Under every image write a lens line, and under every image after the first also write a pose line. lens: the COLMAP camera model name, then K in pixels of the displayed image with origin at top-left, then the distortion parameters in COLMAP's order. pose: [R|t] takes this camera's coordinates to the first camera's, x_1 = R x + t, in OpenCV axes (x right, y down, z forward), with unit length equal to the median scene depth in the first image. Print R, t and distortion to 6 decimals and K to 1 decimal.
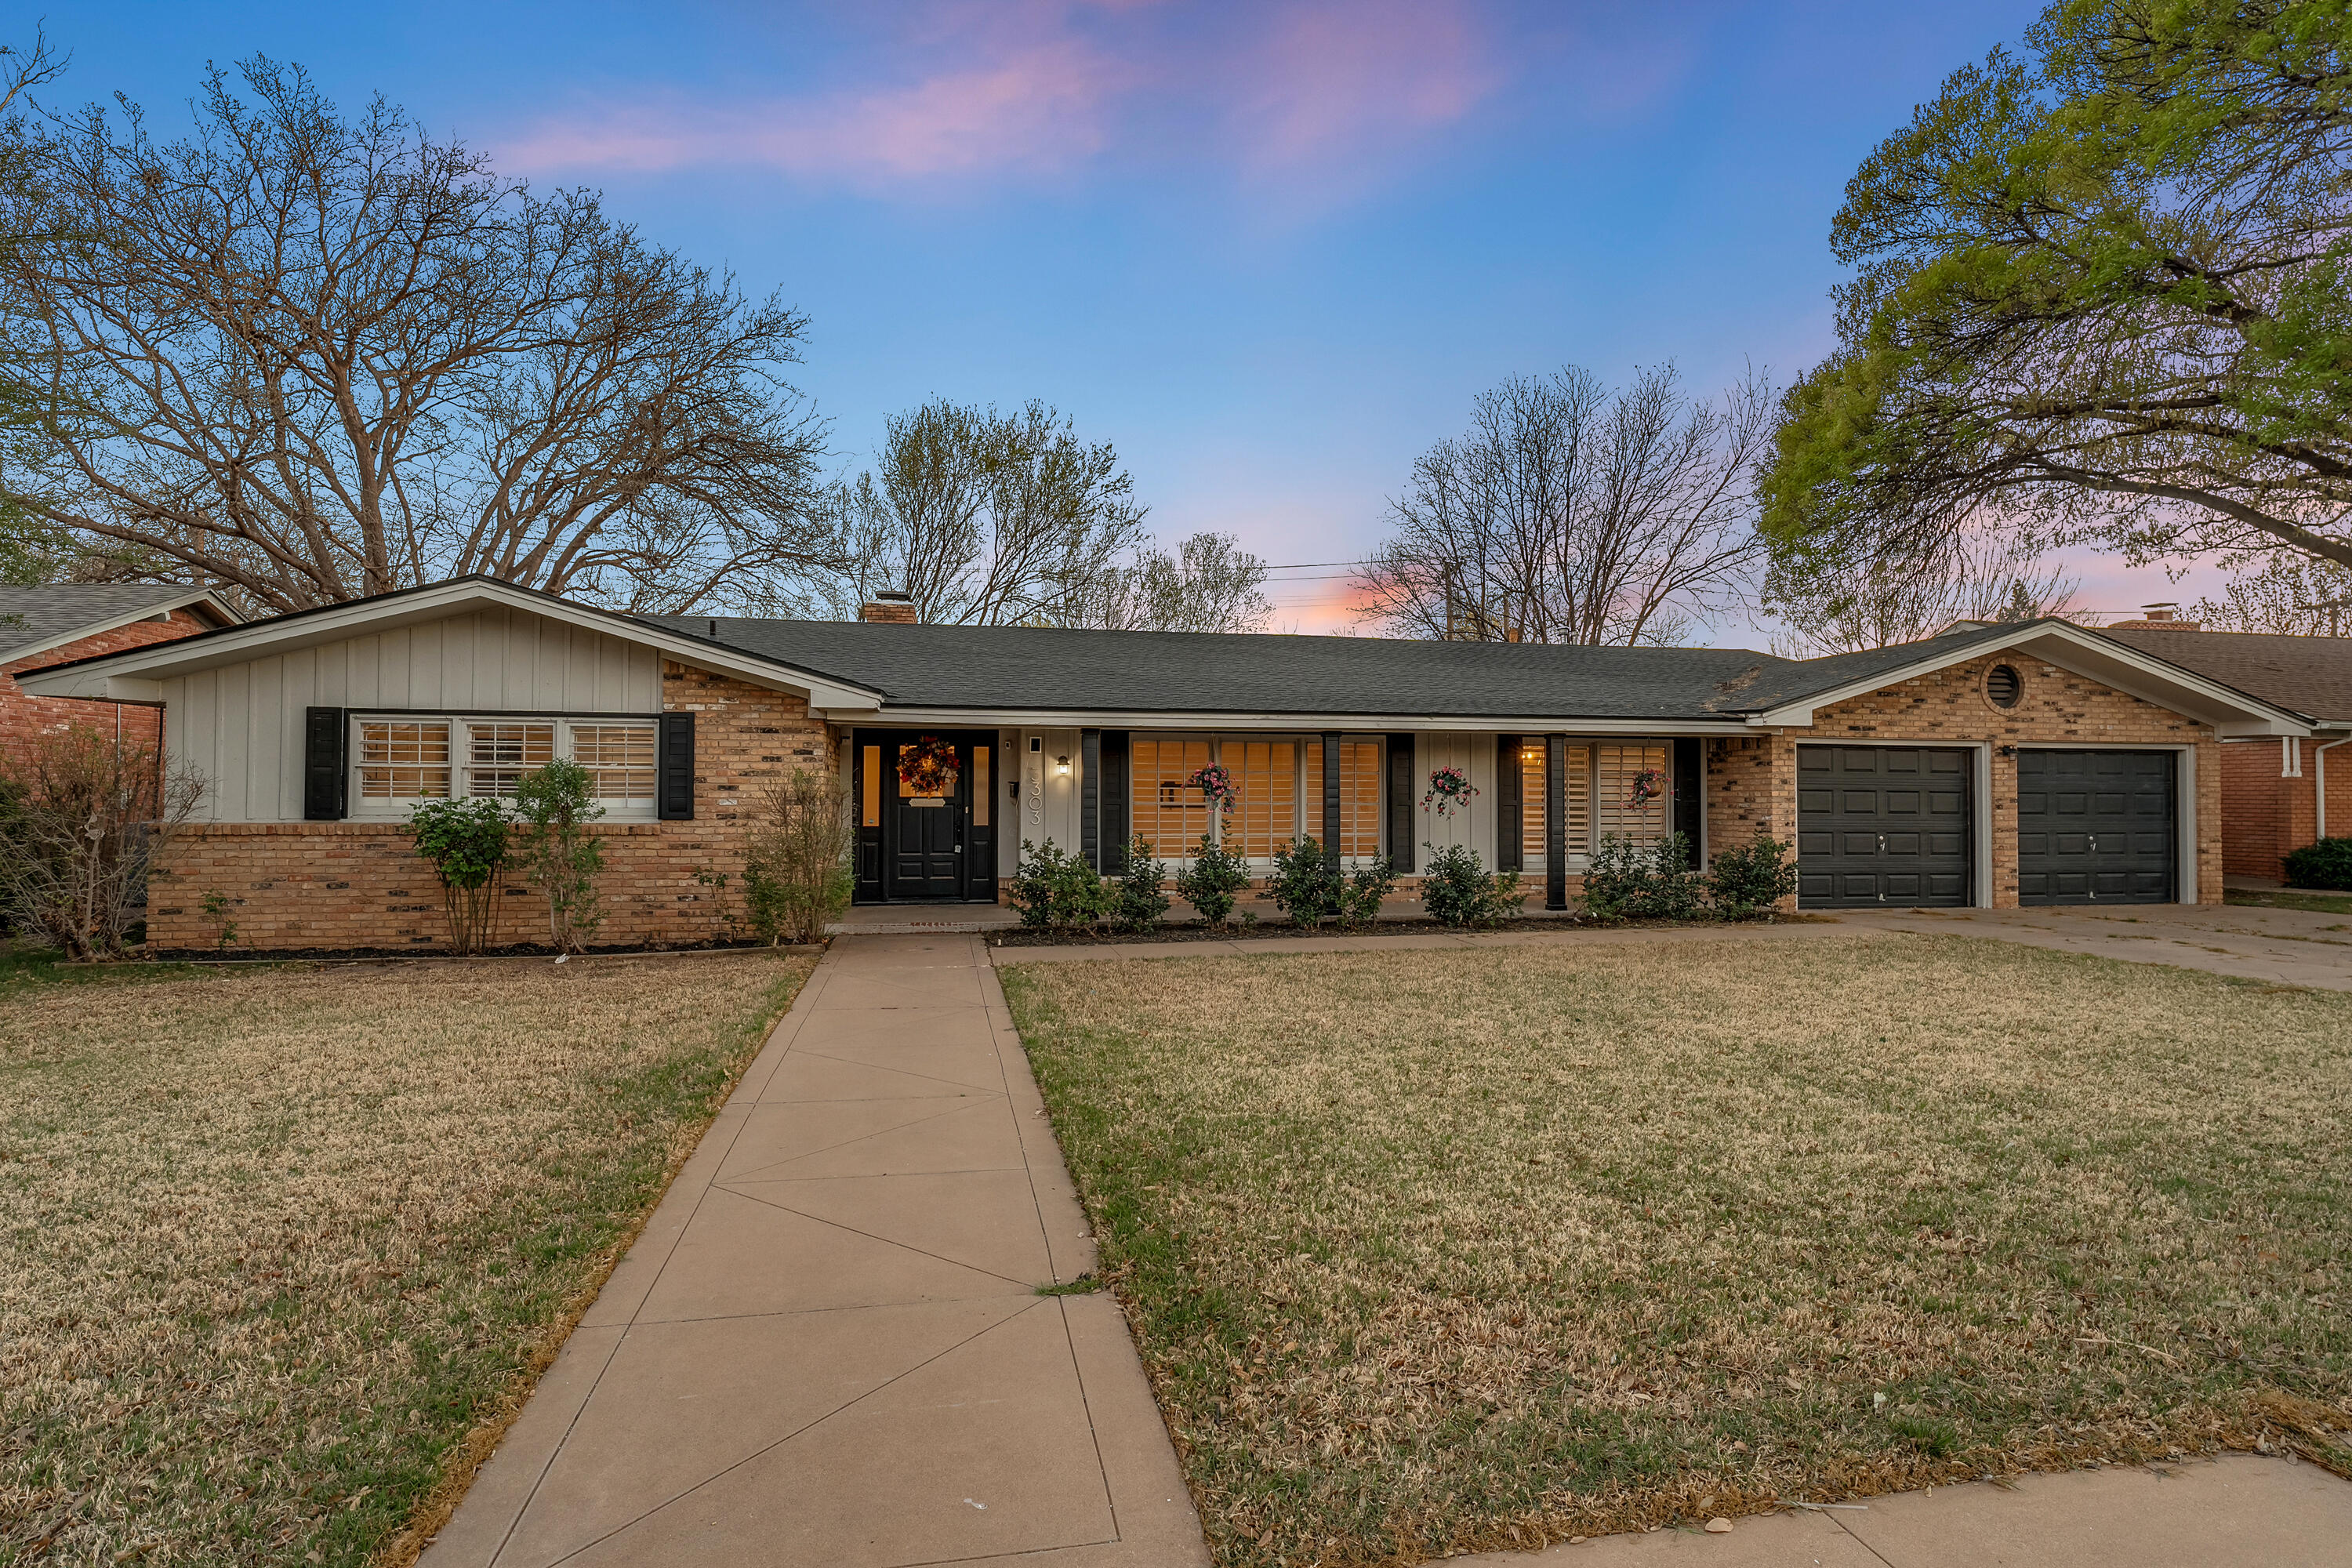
lens RADIAL K [[1185.0, 0, 1193.2], [0, 1185.0, 774.5], [0, 0, 1]] dist [-0.002249, -0.000886]
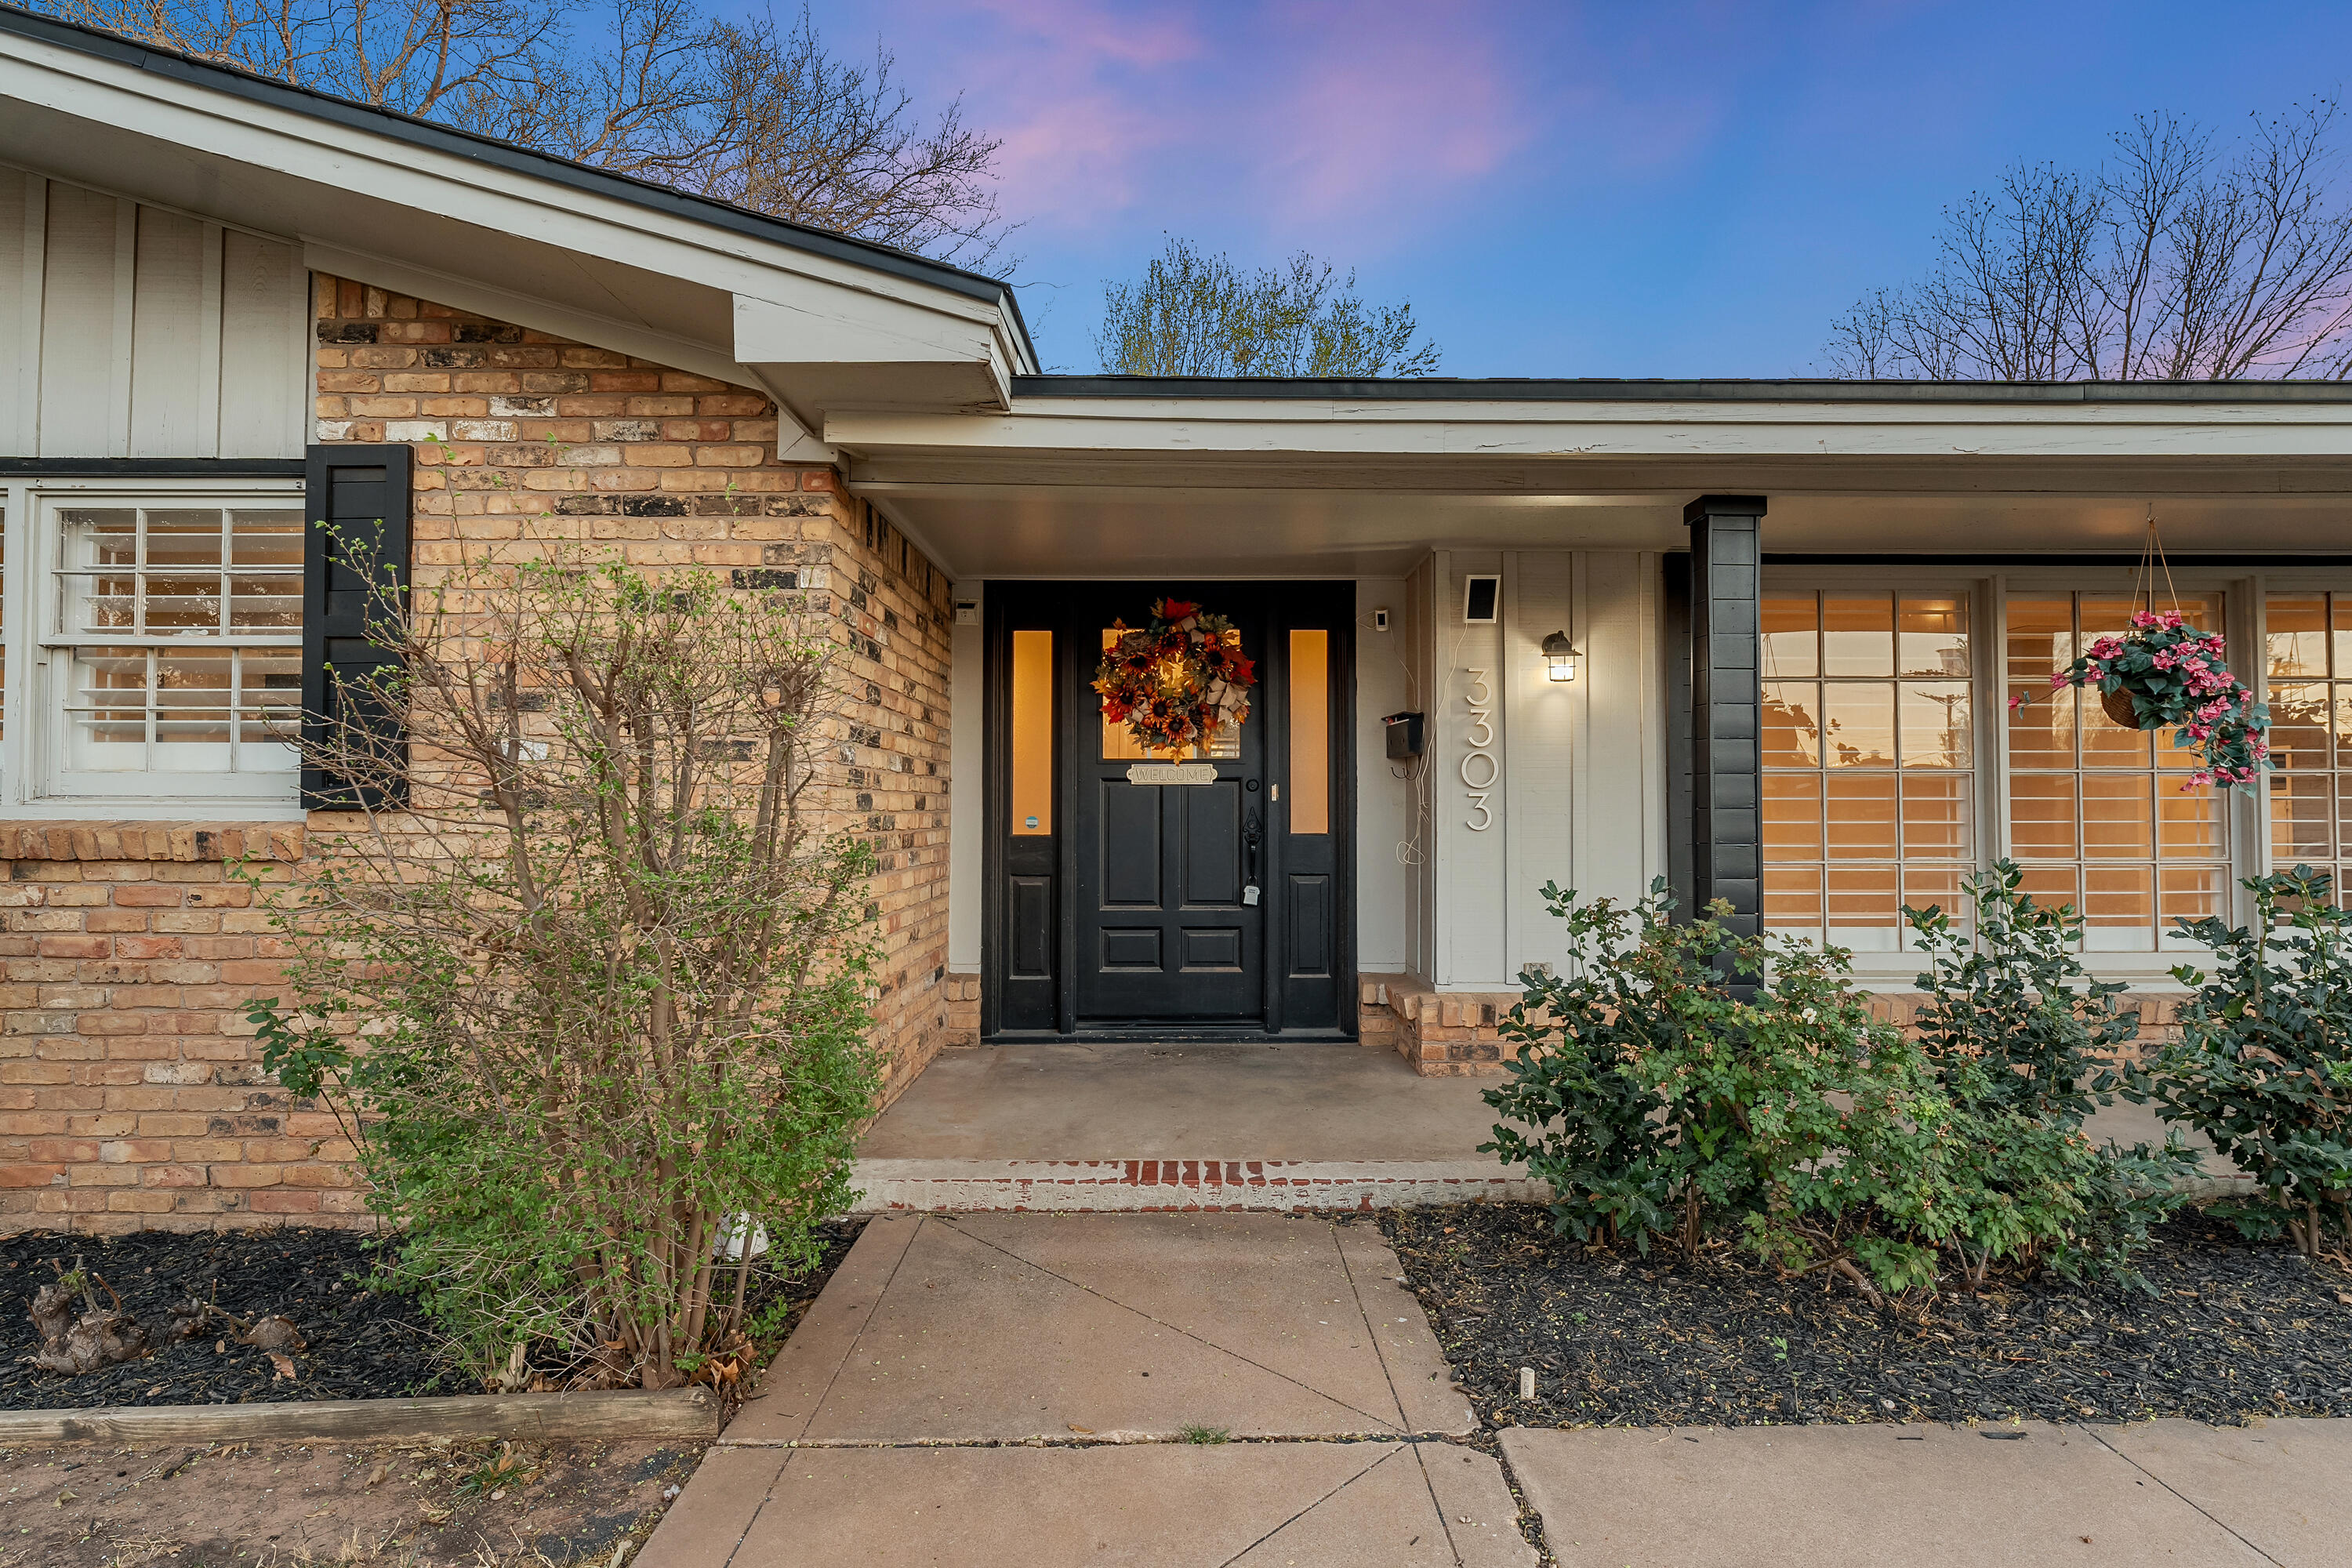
lens RADIAL K [[1121.4, 0, 1183.8], [0, 1121.4, 786.5], [0, 0, 1]] dist [0.001691, -0.000080]
pose [[0.980567, -0.007110, -0.196054, -0.141918], [0.006327, 0.999969, -0.004617, 0.028025], [0.196081, 0.003287, 0.980582, 0.611456]]
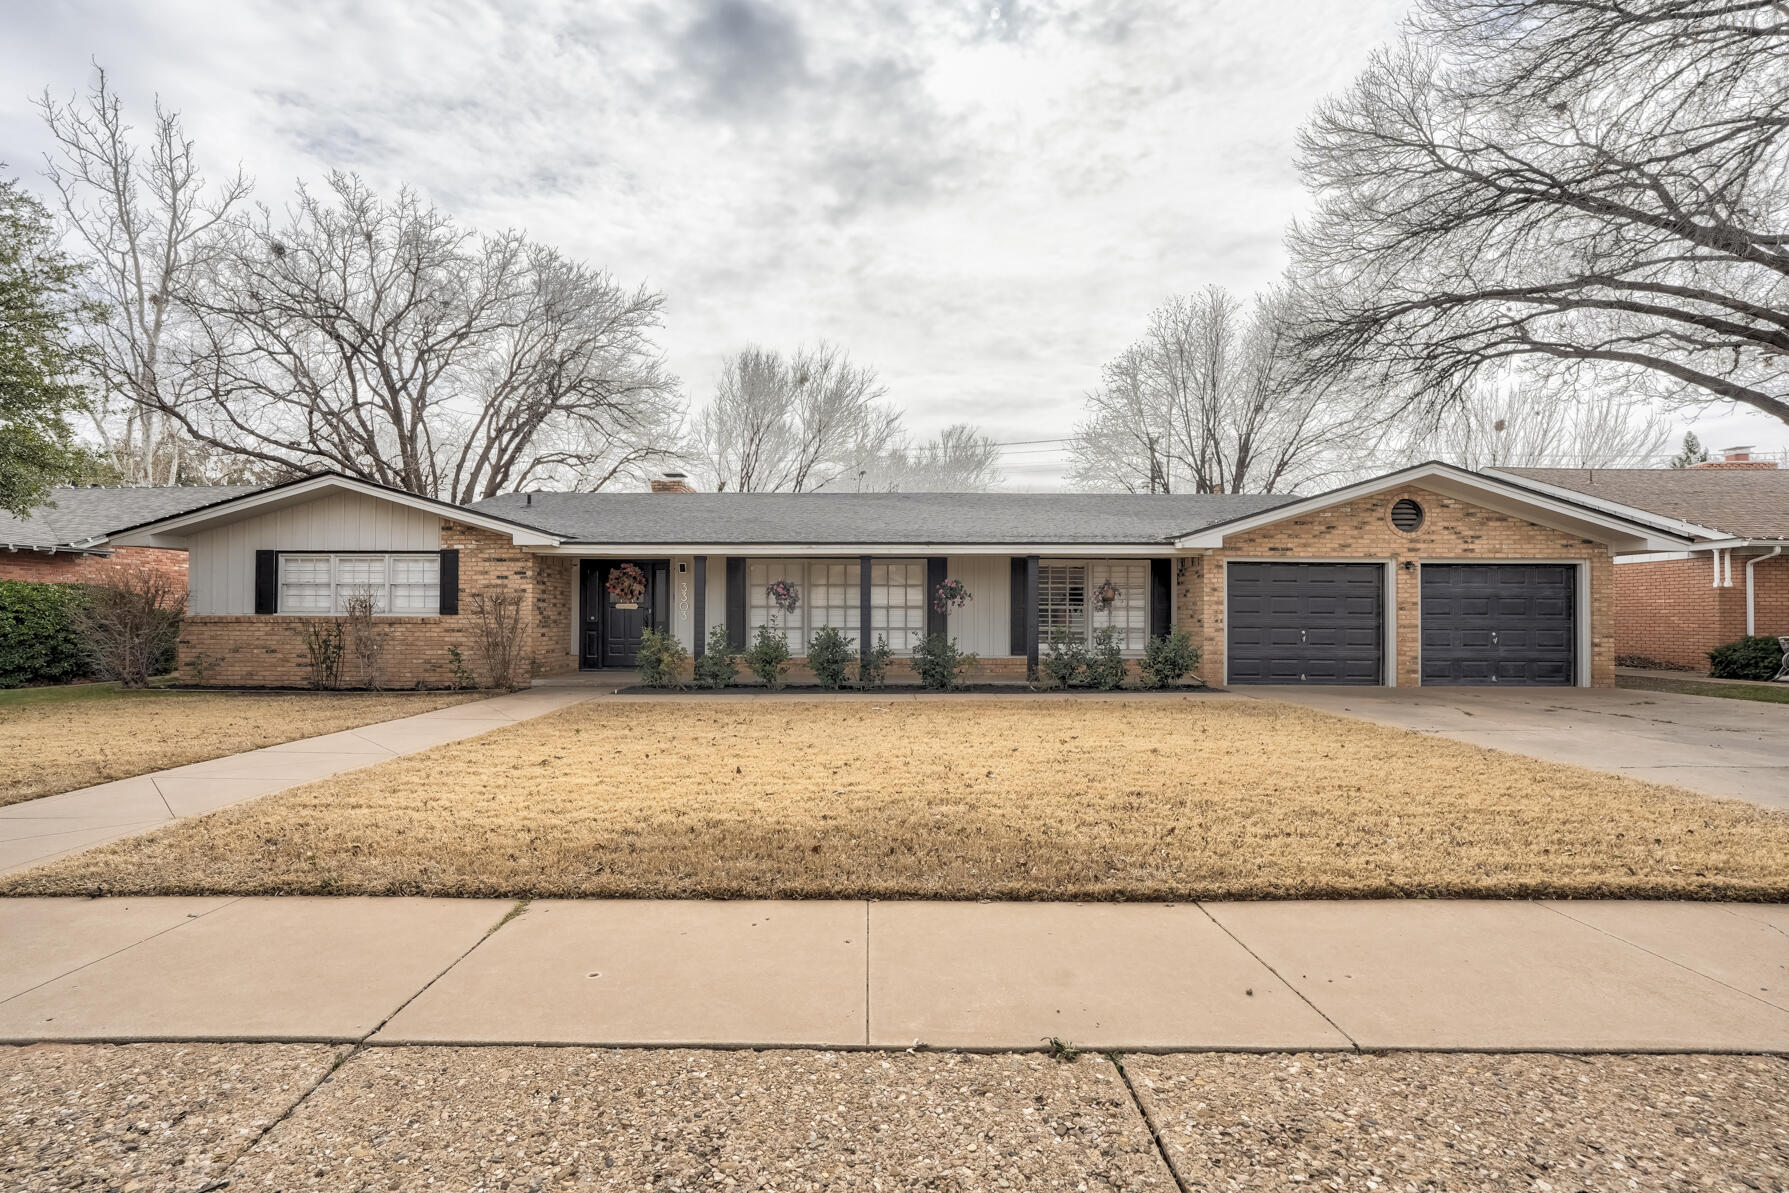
lens RADIAL K [[845.6, 0, 882.2], [0, 845.6, 610.1], [0, 0, 1]] dist [-0.013552, -0.000225]
pose [[0.977745, -0.001450, -0.209791, 0.325758], [0.003817, 0.999934, 0.010879, 0.017346], [0.209761, -0.011438, 0.977686, -0.023486]]
